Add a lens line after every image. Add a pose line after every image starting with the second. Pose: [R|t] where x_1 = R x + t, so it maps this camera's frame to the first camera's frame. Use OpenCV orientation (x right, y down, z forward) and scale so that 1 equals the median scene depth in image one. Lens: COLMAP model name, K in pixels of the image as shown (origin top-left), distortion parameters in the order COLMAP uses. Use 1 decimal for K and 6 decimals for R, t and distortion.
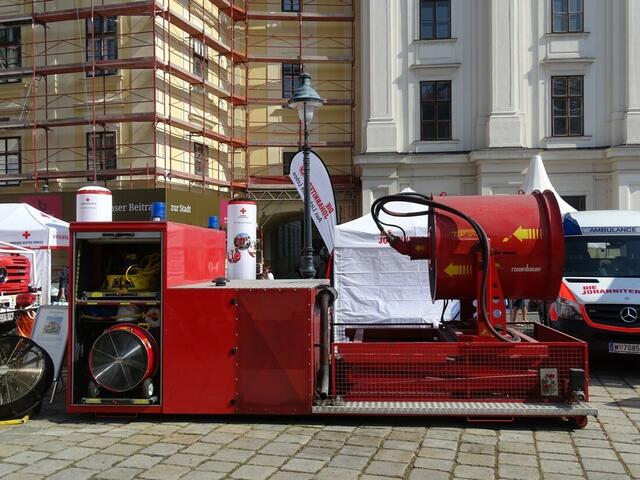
lens RADIAL K [[607.0, 0, 320.0], [0, 607.0, 240.0], [0, 0, 1]] dist [-0.003300, 0.002078]
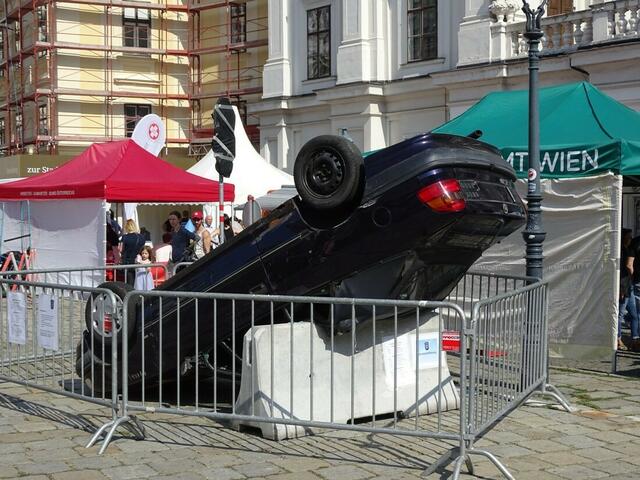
lens RADIAL K [[1054.5, 0, 320.0], [0, 1054.5, 240.0], [0, 0, 1]] dist [0.015954, 0.078446]
pose [[0.685106, 0.026994, -0.727943, 1.670764], [0.006599, 0.999042, 0.043259, -0.002666], [0.728414, -0.034441, 0.684272, -0.027213]]
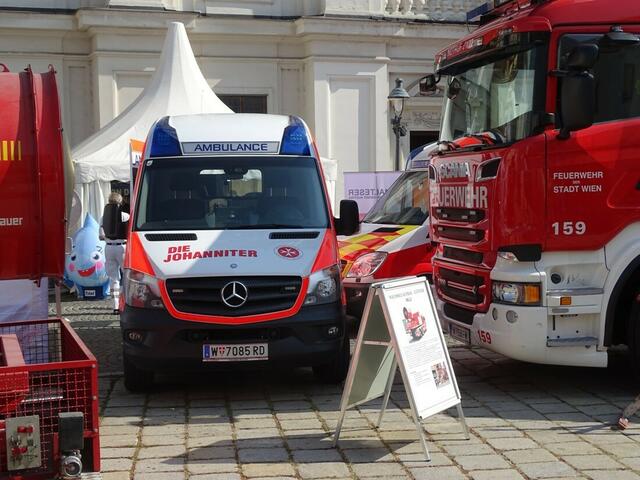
lens RADIAL K [[1054.5, 0, 320.0], [0, 1054.5, 240.0], [0, 0, 1]] dist [0.015954, 0.078446]
pose [[0.897597, -0.034035, 0.439502, 0.011229], [0.003929, 0.997593, 0.069230, 0.000226], [-0.440800, -0.060413, 0.895570, 0.005528]]
